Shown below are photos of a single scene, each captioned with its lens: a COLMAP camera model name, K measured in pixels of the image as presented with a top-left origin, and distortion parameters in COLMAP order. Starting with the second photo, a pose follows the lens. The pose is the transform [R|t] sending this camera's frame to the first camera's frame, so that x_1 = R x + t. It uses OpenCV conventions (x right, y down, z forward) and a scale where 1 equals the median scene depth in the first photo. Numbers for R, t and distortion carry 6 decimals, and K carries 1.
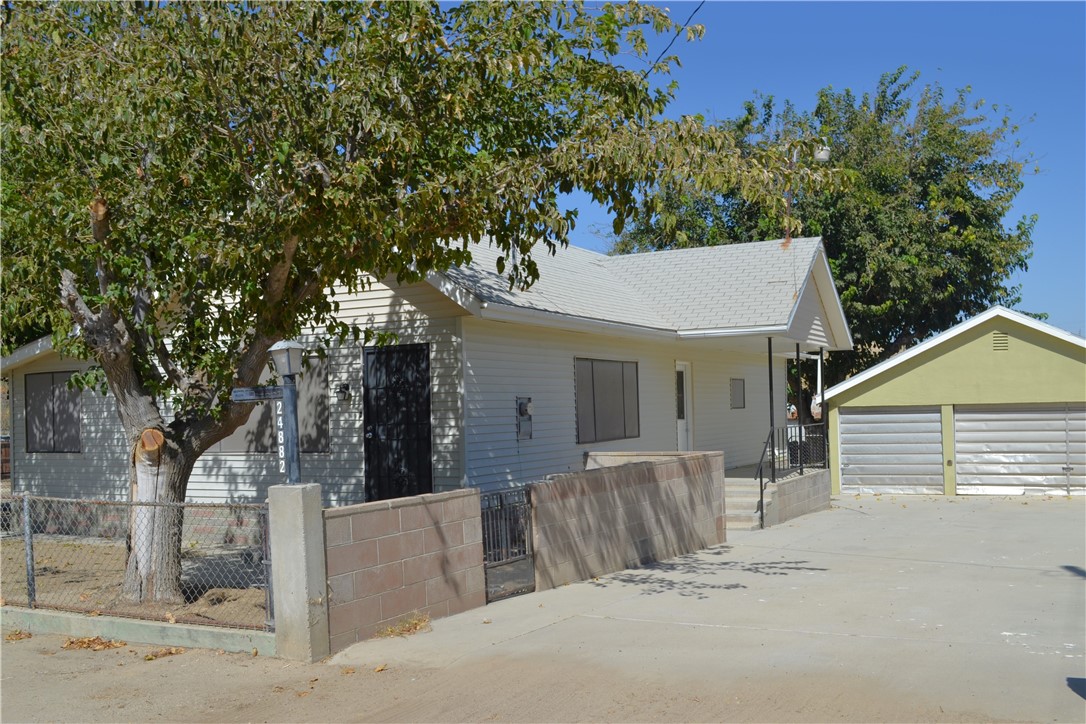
lens RADIAL K [[1097.7, 0, 537.0], [0, 1097.7, 373.7], [0, 0, 1]] dist [-0.071626, 0.022363]
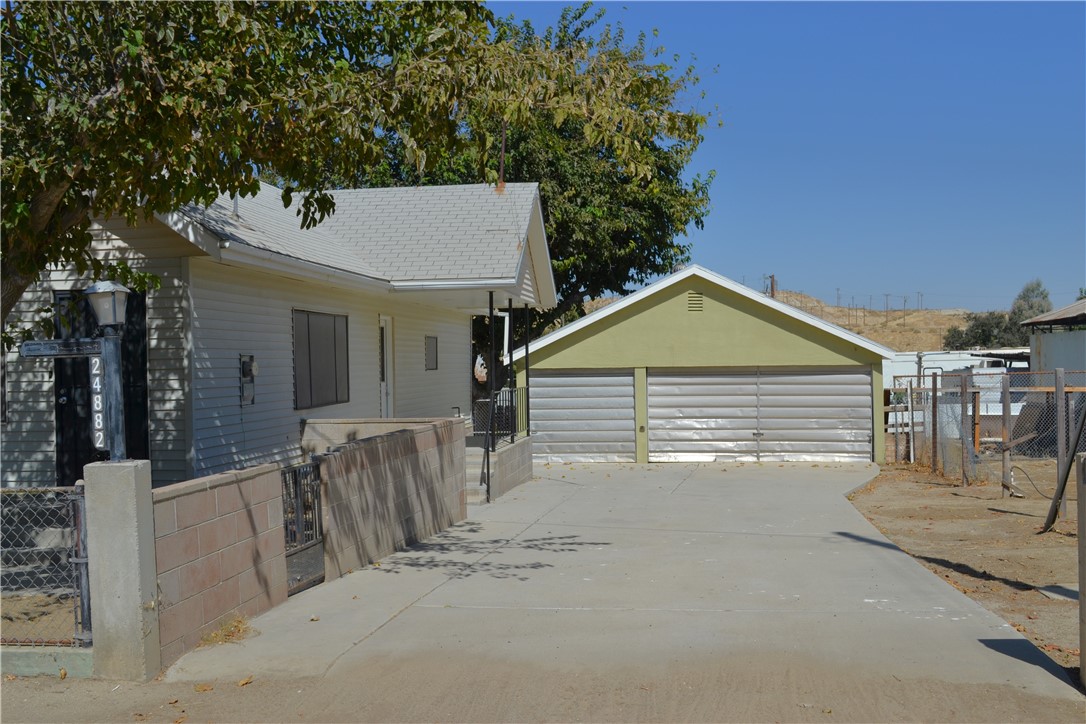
lens RADIAL K [[1240.4, 0, 540.8], [0, 1240.4, 375.8], [0, 0, 1]] dist [-0.060982, 0.038035]
pose [[0.941123, 0.004963, 0.338028, -0.106464], [-0.017428, 0.999275, 0.033852, 0.001167], [-0.337615, -0.037750, 0.940527, 0.022783]]
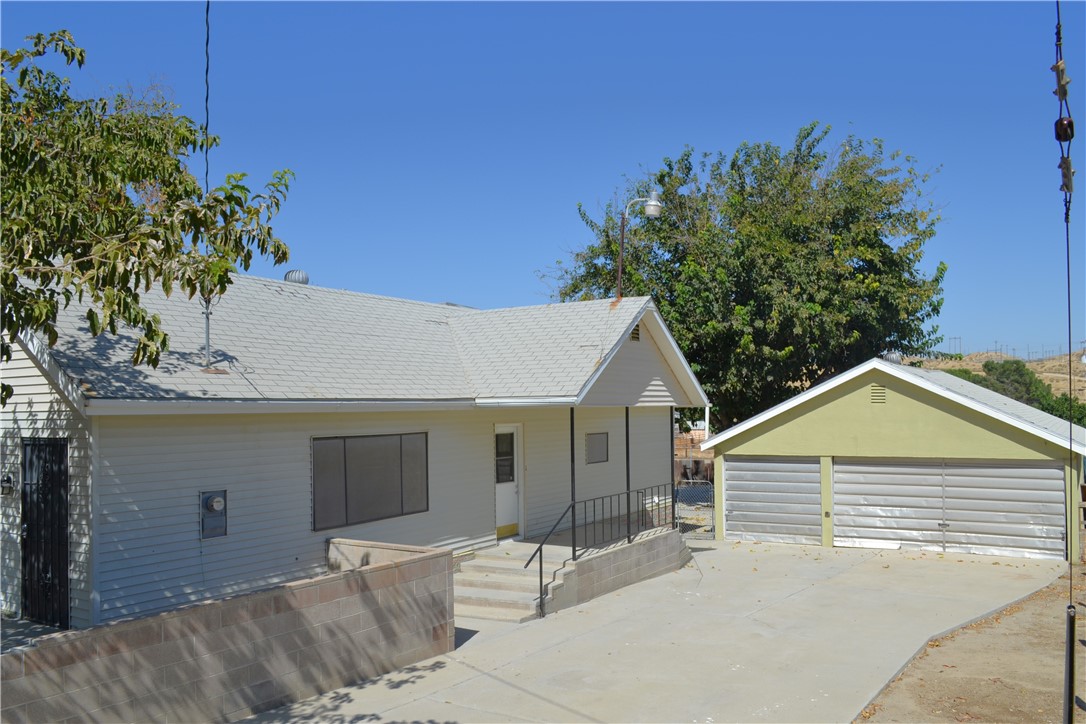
lens RADIAL K [[887.4, 0, 540.7], [0, 887.4, 370.8], [0, 0, 1]] dist [-0.081312, 0.010019]
pose [[0.996860, 0.006920, -0.078877, 0.276579], [-0.007517, 0.999945, -0.007275, -0.065289], [0.078823, 0.007845, 0.996858, 0.263870]]
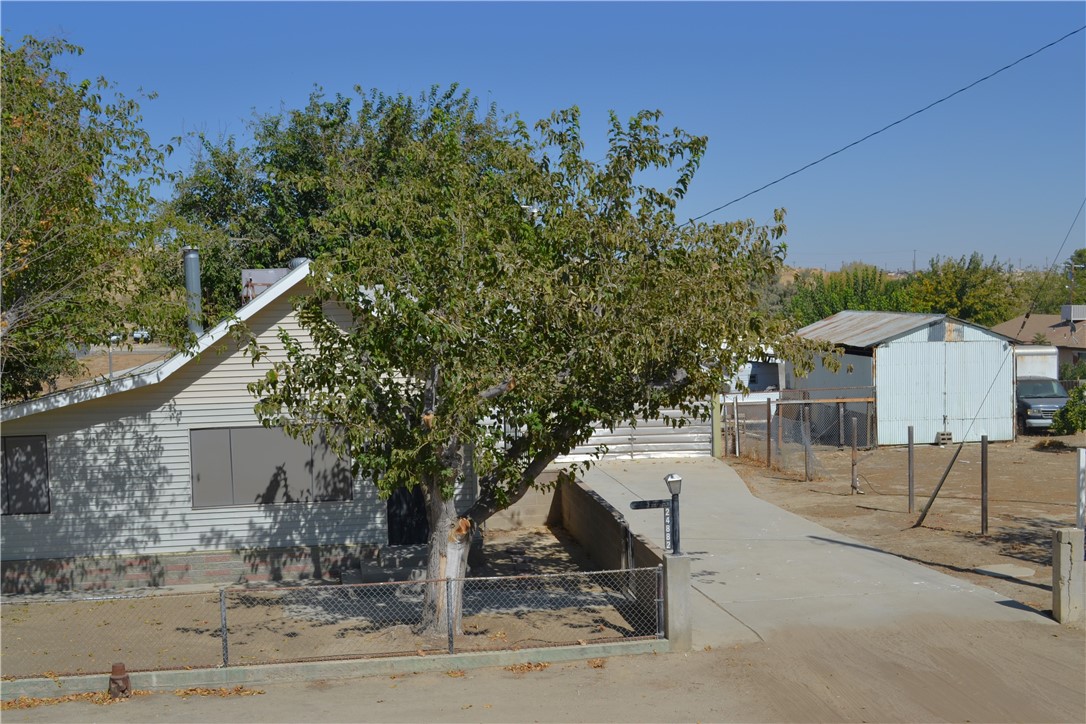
lens RADIAL K [[1210.5, 0, 537.9], [0, 1210.5, 374.9], [0, 0, 1]] dist [-0.054584, 0.014919]
pose [[0.810923, -0.033490, 0.584194, -0.695373], [-0.013500, 0.997024, 0.075895, -0.151286], [-0.584998, -0.069432, 0.808057, -0.194392]]
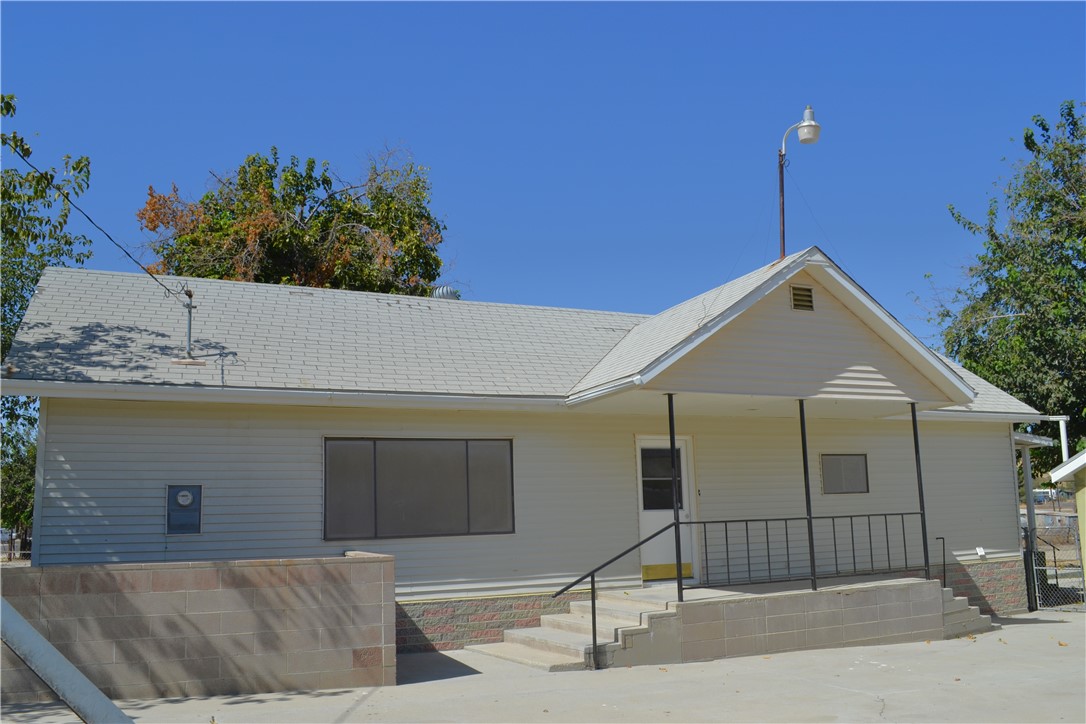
lens RADIAL K [[871.3, 0, 539.8], [0, 871.3, 372.1], [0, 0, 1]] dist [-0.084548, 0.012858]
pose [[0.771180, -0.103673, -0.628119, 0.569253], [0.030784, 0.991569, -0.125866, 0.024049], [0.635873, 0.077730, 0.767870, 0.570803]]
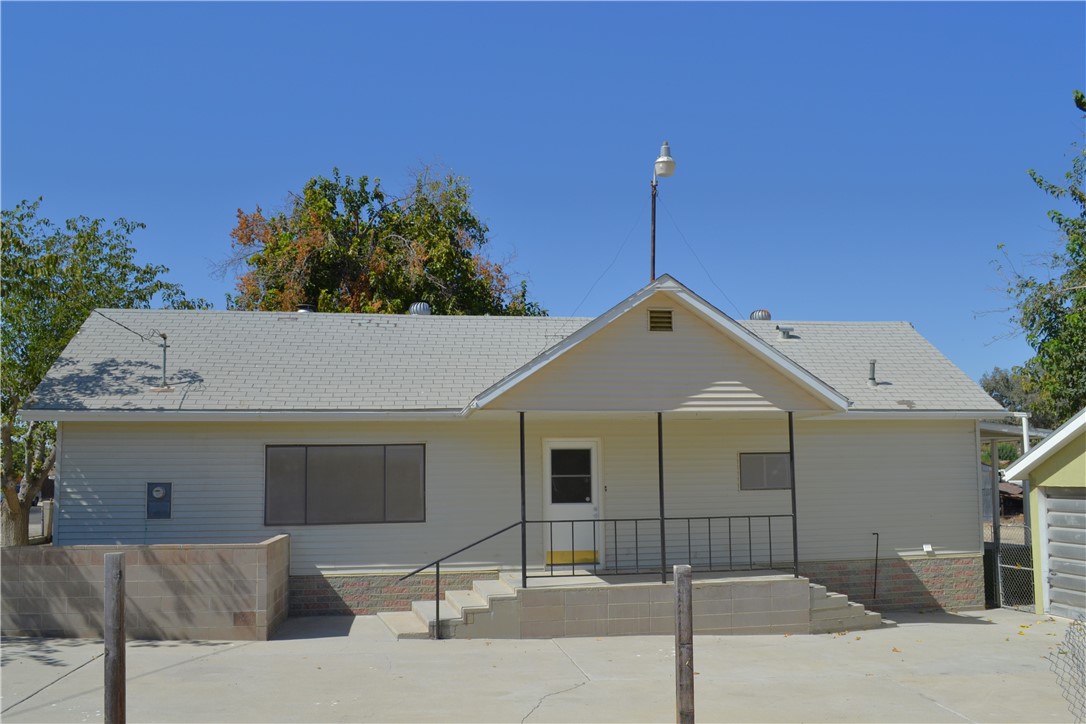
lens RADIAL K [[887.4, 0, 540.7], [0, 887.4, 370.8], [0, 0, 1]] dist [-0.081312, 0.010019]
pose [[0.584423, -0.076357, -0.807848, 0.869319], [0.024950, 0.996783, -0.076165, -0.013996], [0.811065, 0.024356, 0.584449, 0.690111]]
